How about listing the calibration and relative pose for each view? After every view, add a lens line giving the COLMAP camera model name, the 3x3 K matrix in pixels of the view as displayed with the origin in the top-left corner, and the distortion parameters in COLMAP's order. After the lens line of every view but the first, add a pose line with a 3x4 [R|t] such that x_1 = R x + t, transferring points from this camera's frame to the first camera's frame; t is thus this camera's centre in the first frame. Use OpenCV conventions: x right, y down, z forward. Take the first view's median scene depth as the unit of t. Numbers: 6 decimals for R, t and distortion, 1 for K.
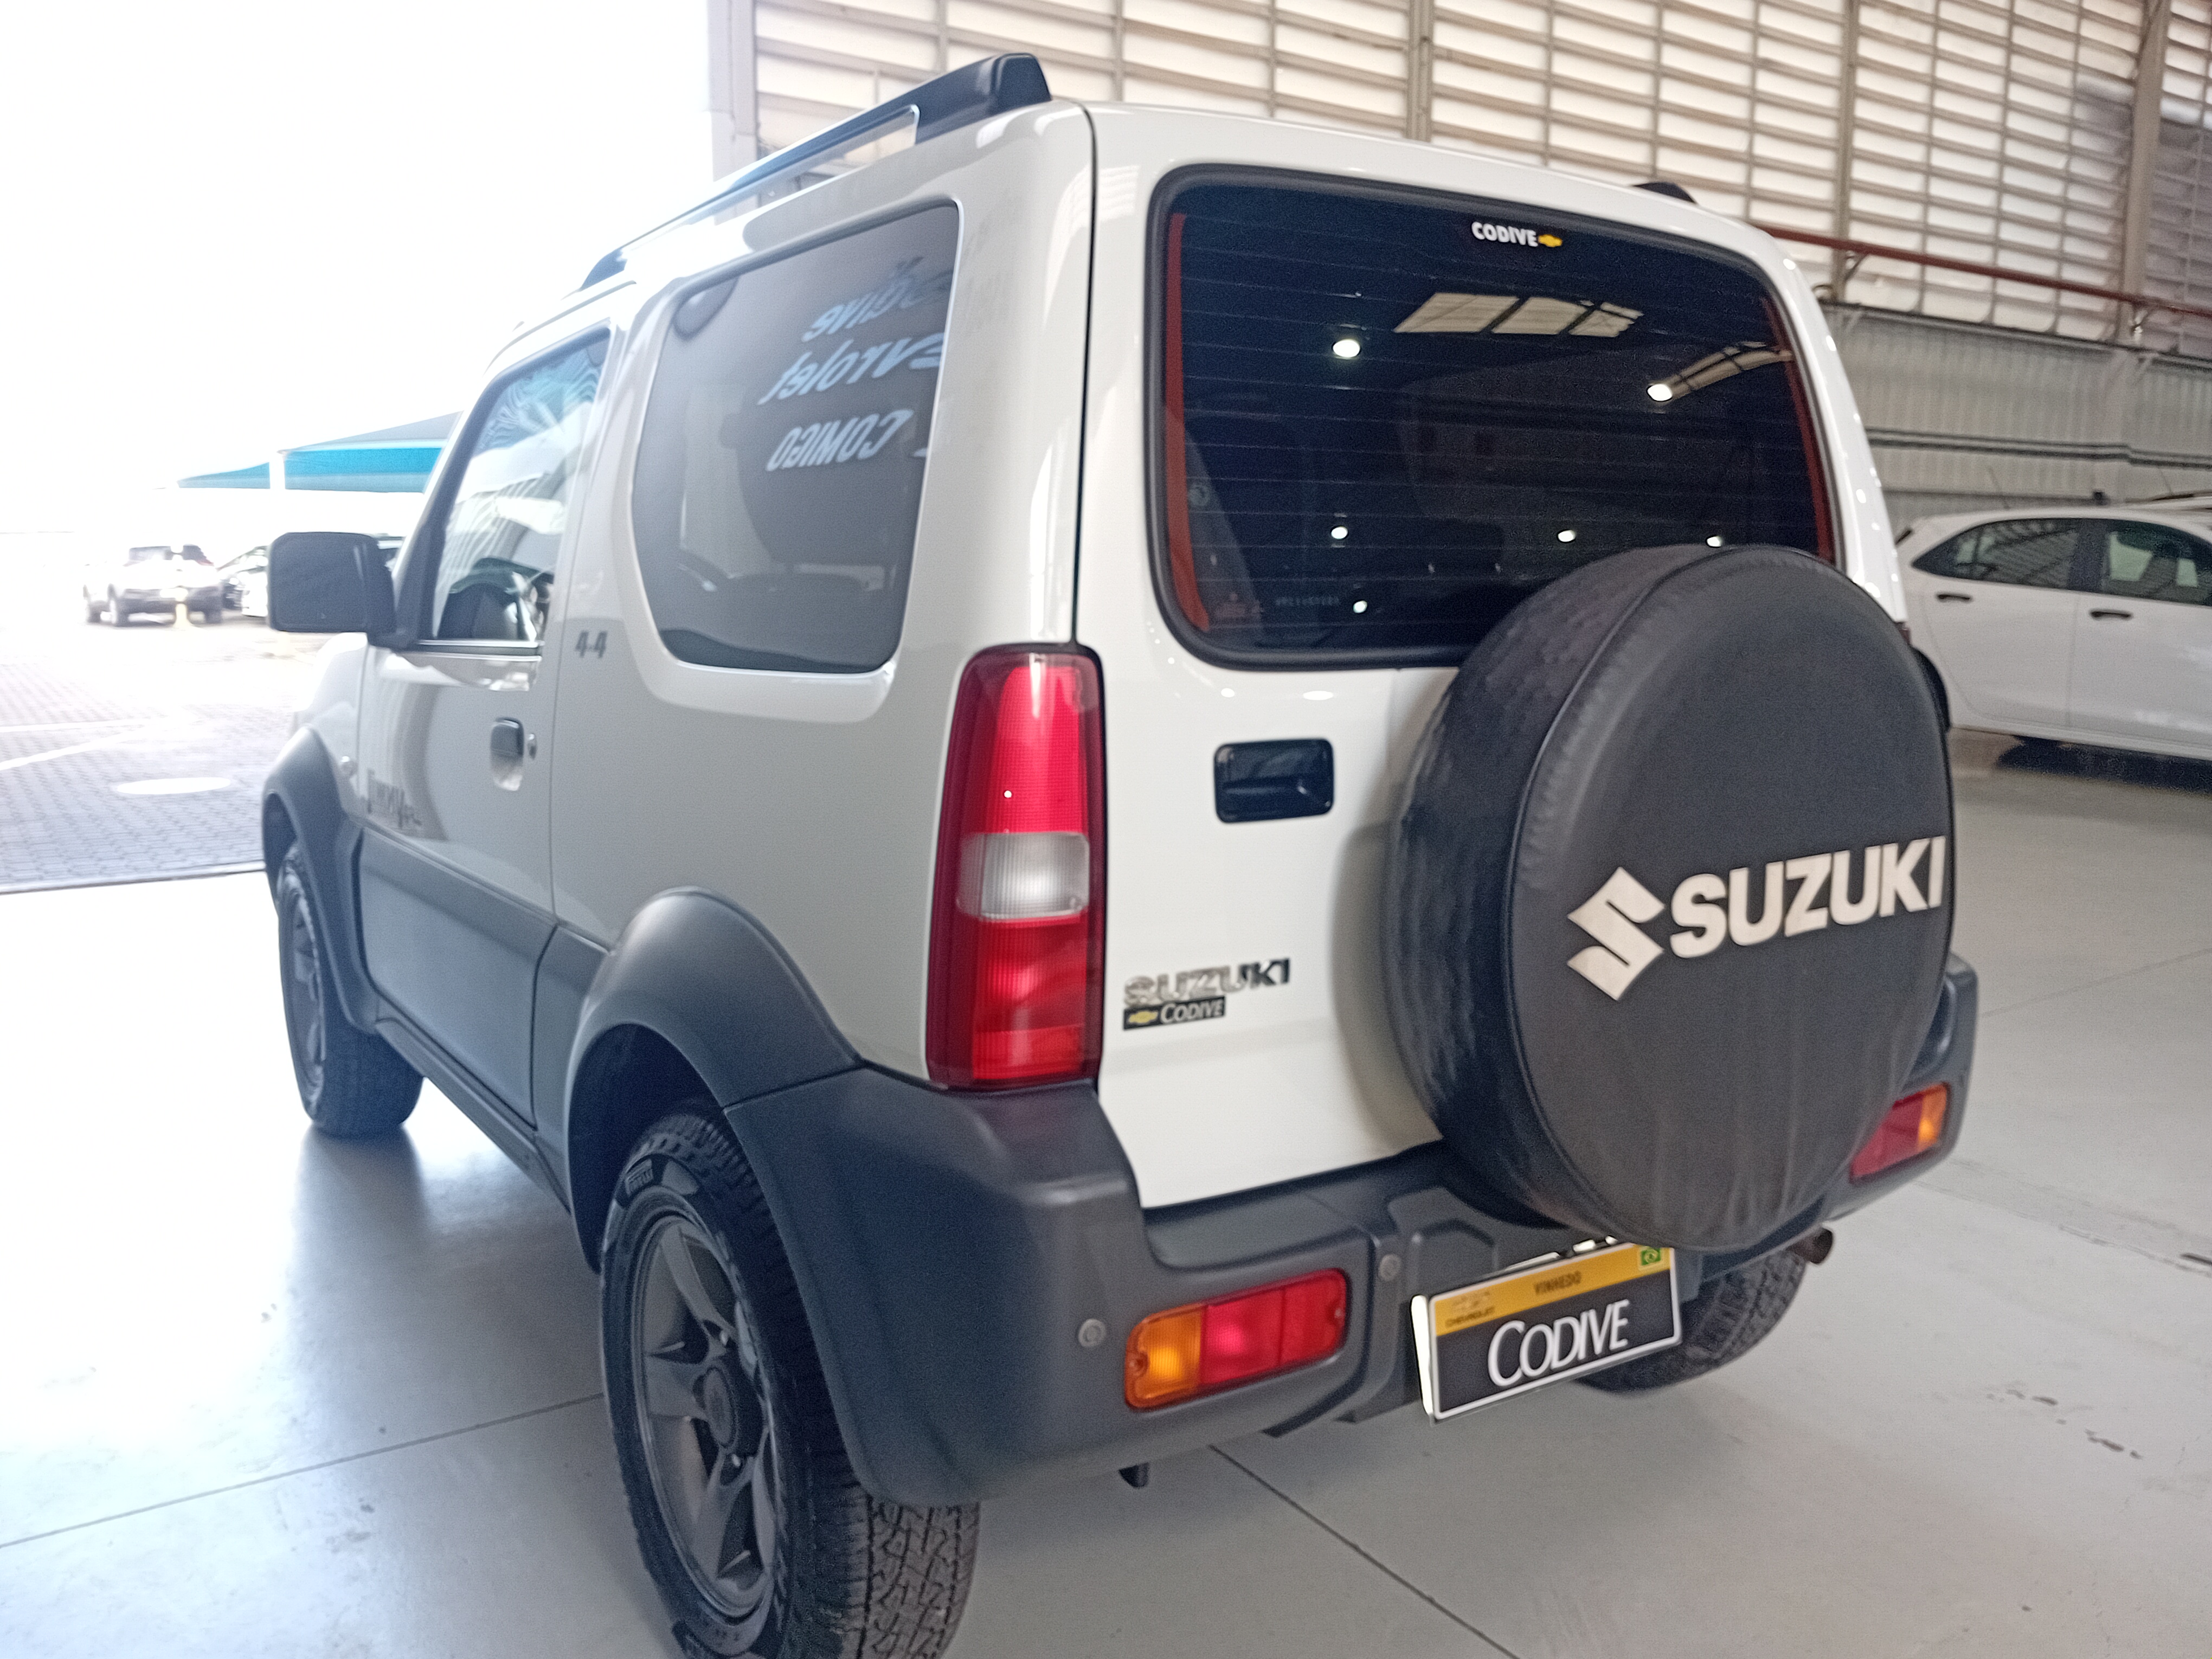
lens RADIAL K [[1693.2, 0, 1145.1], [0, 1693.2, 828.4], [0, 0, 1]] dist [0.117399, -0.256608]
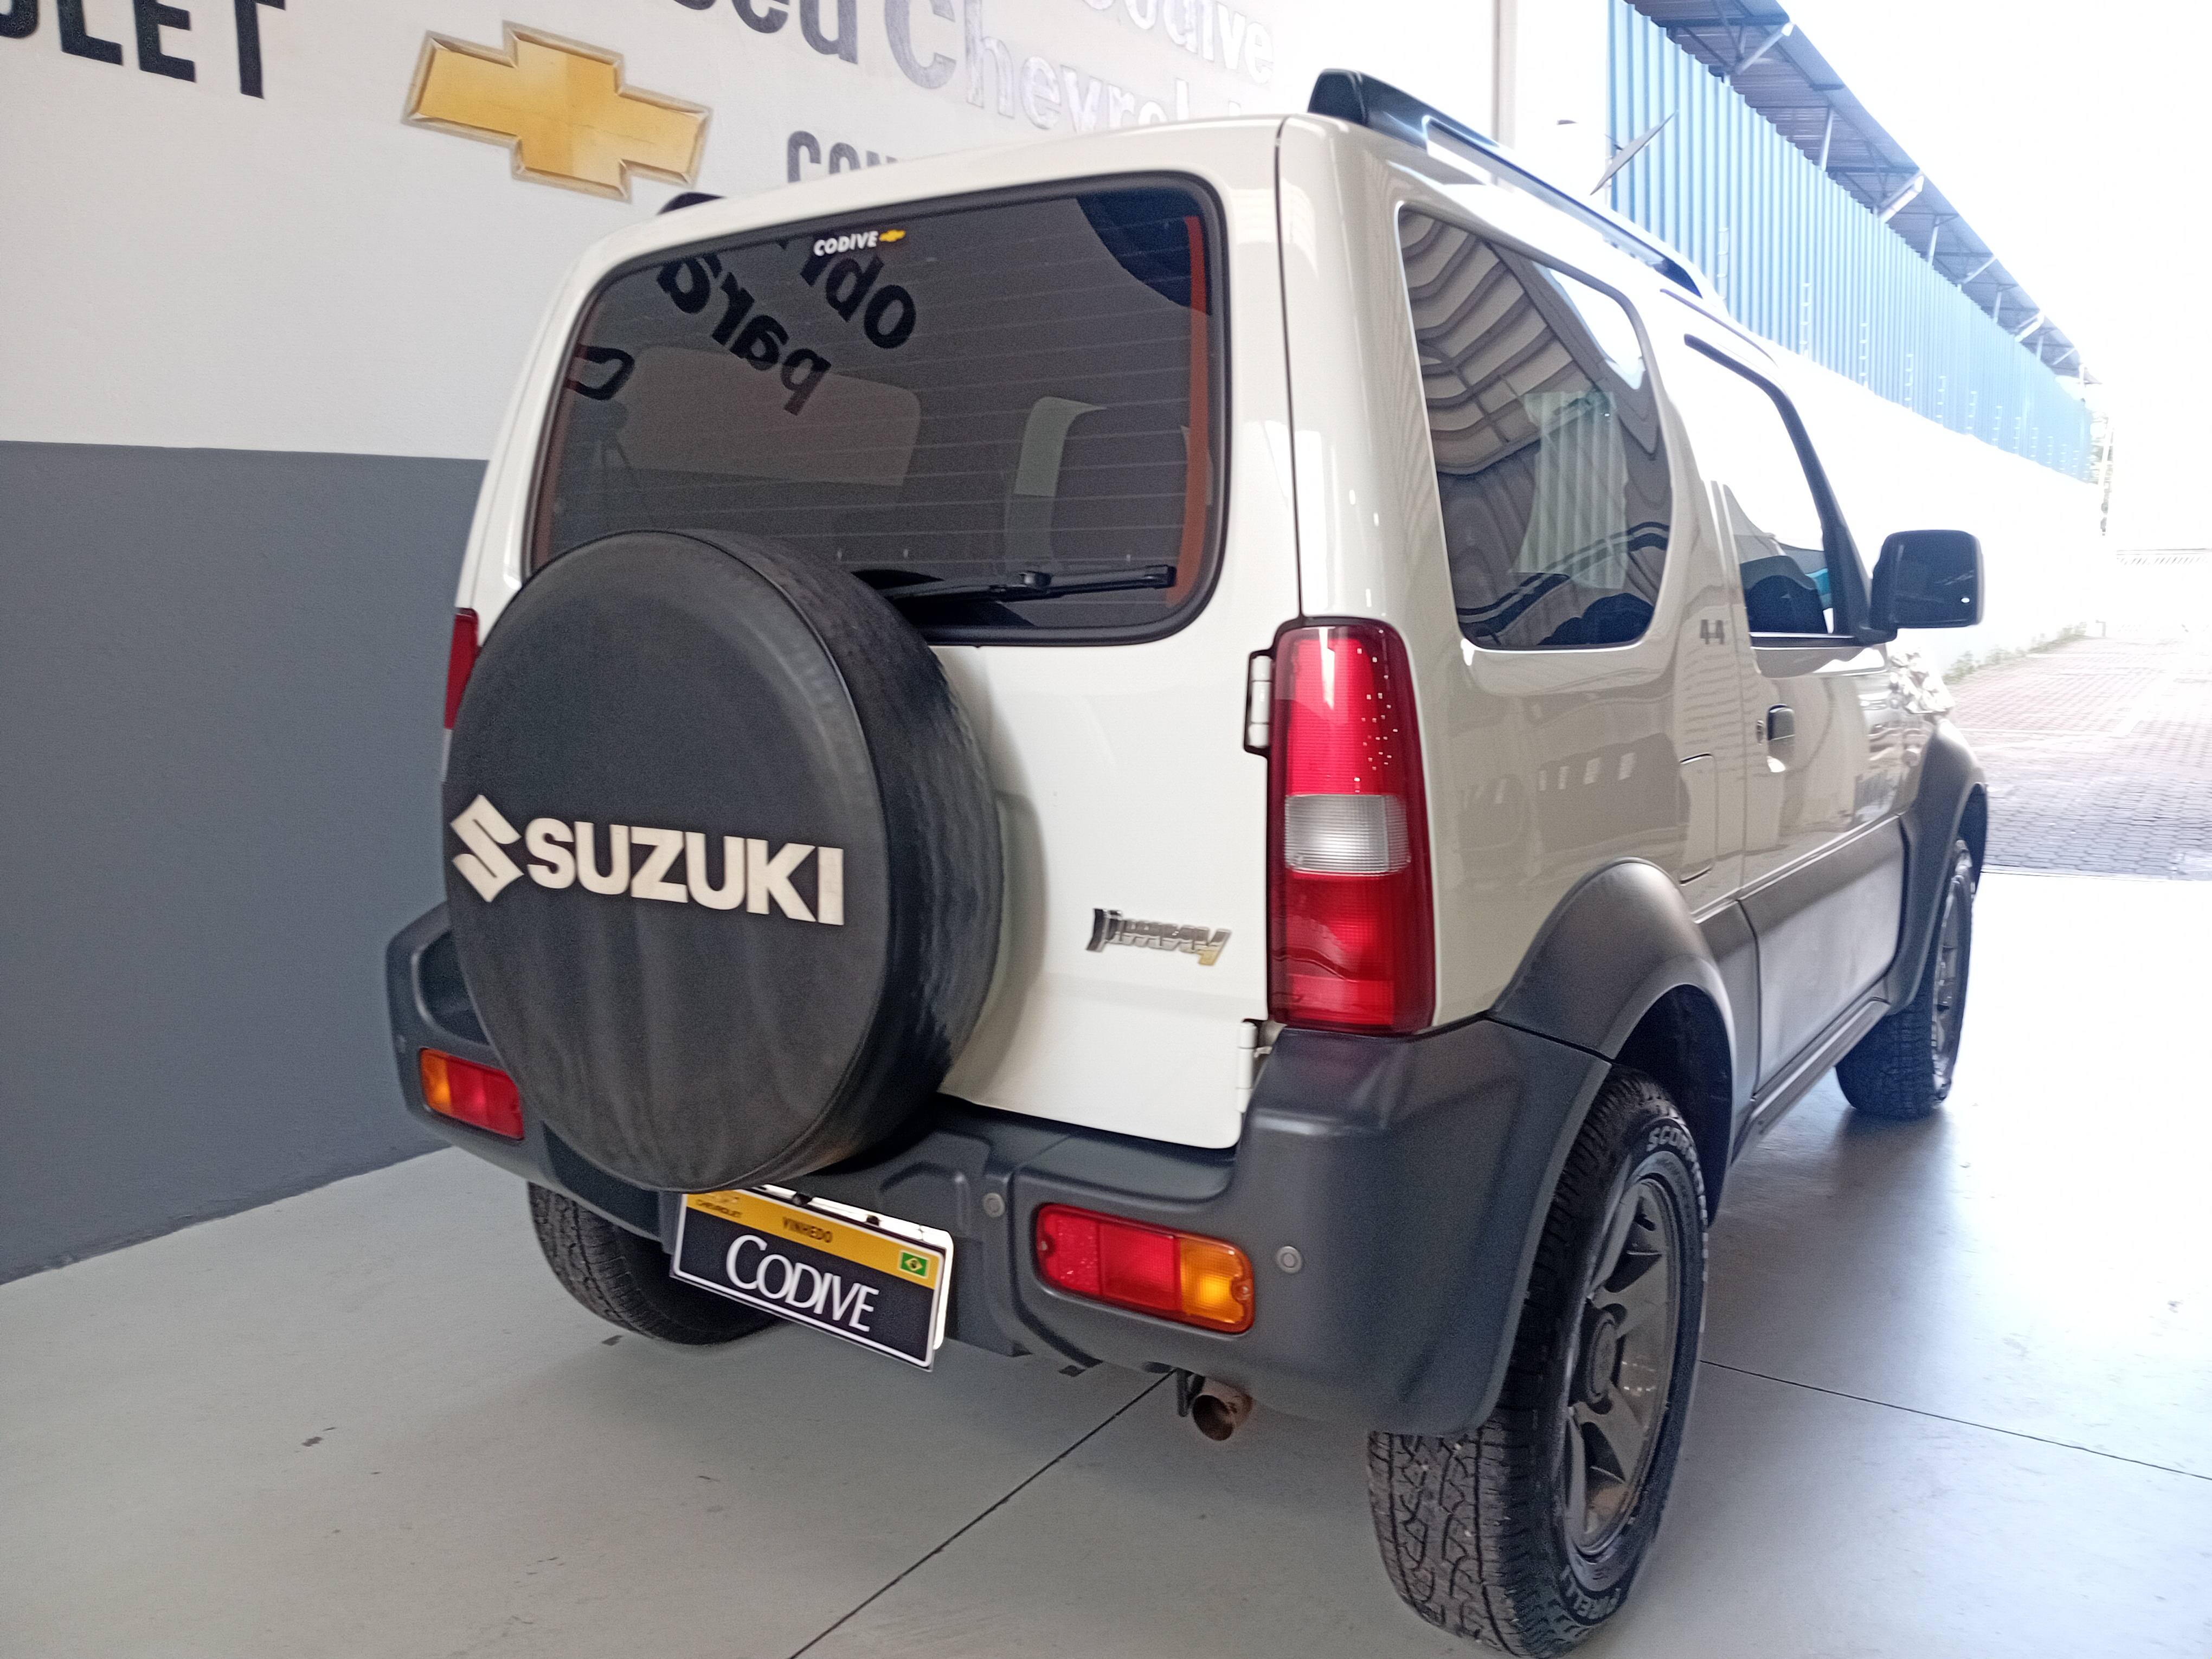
lens RADIAL K [[1654.0, 0, 1139.9], [0, 1654.0, 833.7], [0, 0, 1]] dist [0.090122, 0.001250]
pose [[0.362229, 0.122691, -0.923979, 1.462437], [-0.135508, 0.987699, 0.078028, -0.100085], [0.922186, 0.096942, 0.374399, 0.919362]]
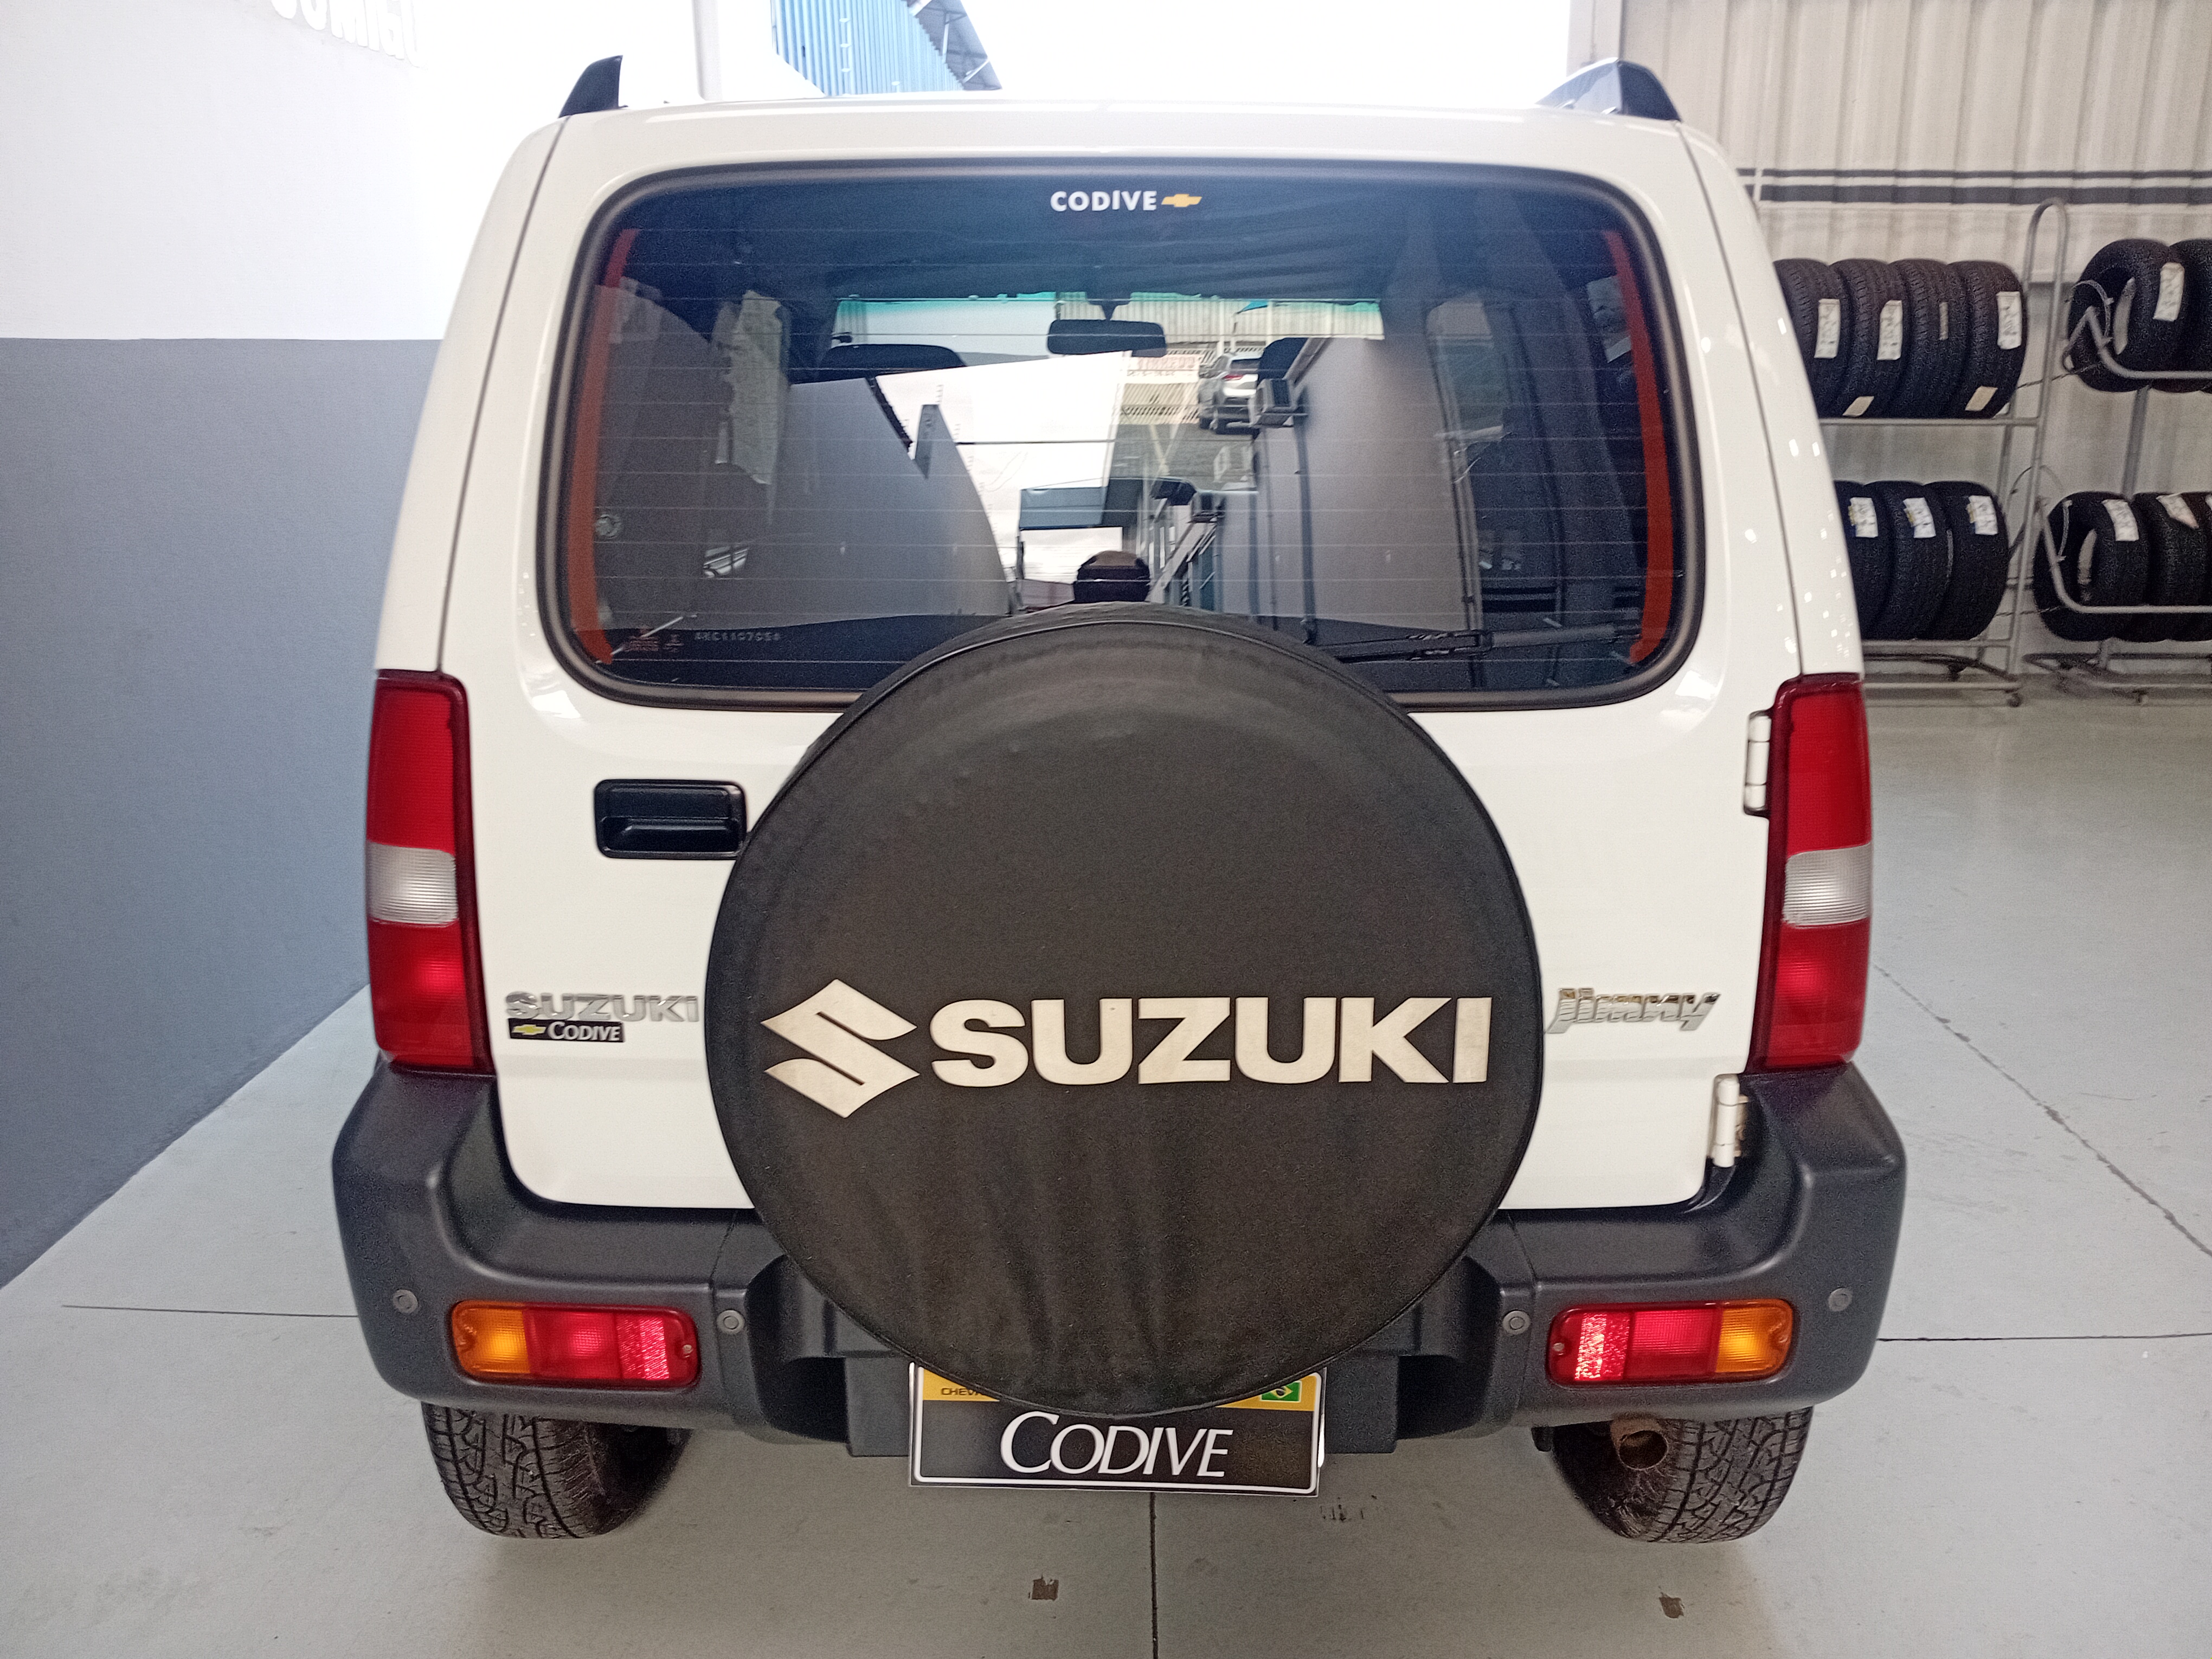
lens RADIAL K [[1693.2, 0, 1145.1], [0, 1693.2, 828.4], [0, 0, 1]] dist [0.117399, -0.256608]
pose [[0.824744, 0.144911, -0.546625, 0.830982], [-0.082595, 0.987112, 0.137066, -0.178845], [0.559443, -0.067896, 0.826084, 0.329337]]
